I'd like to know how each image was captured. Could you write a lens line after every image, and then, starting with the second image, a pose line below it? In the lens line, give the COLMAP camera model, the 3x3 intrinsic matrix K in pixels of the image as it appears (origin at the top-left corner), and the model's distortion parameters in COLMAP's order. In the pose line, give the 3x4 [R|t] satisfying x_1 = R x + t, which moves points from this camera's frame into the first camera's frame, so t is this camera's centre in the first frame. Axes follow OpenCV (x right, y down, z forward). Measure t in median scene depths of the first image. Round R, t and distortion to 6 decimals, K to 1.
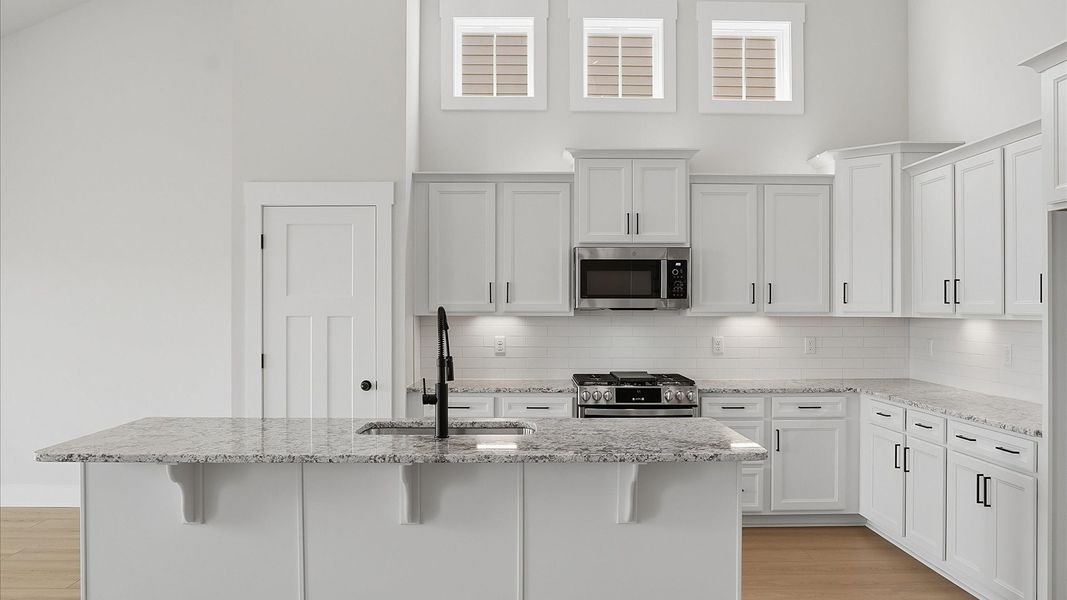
lens RADIAL K [[836.4, 0, 556.3], [0, 836.4, 305.4], [0, 0, 1]] dist [-0.048838, 0.004159]
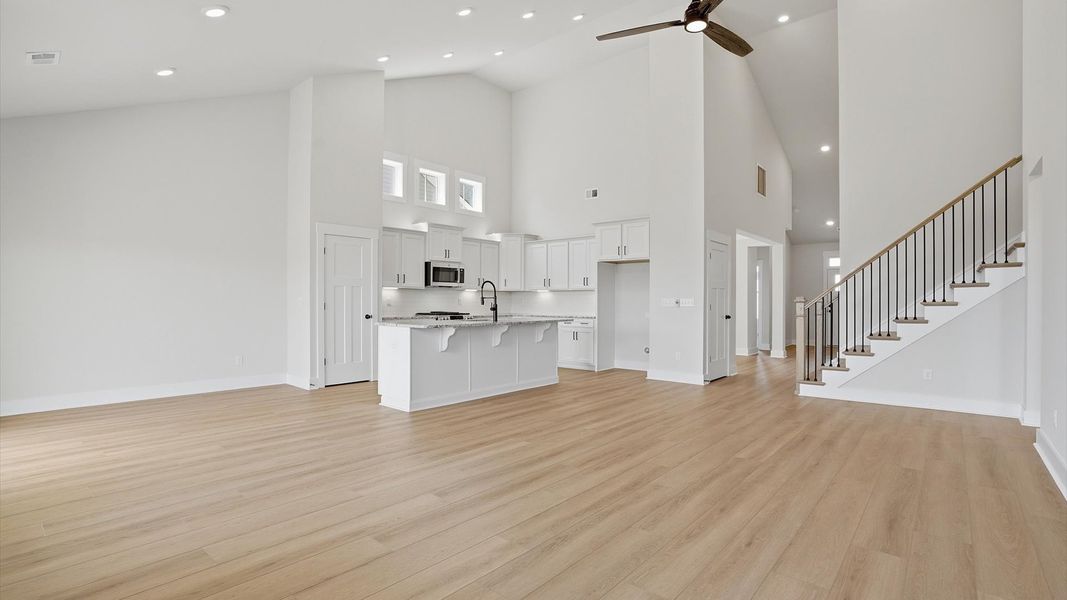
lens RADIAL K [[506.7, 0, 533.5], [0, 506.7, 300.0], [0, 0, 1]] dist [-0.022058, 0.000453]
pose [[0.668185, 0.003210, 0.743988, -0.945909], [-0.004950, 0.999988, 0.000131, 0.047231], [-0.743979, -0.003771, 0.668193, -0.274620]]
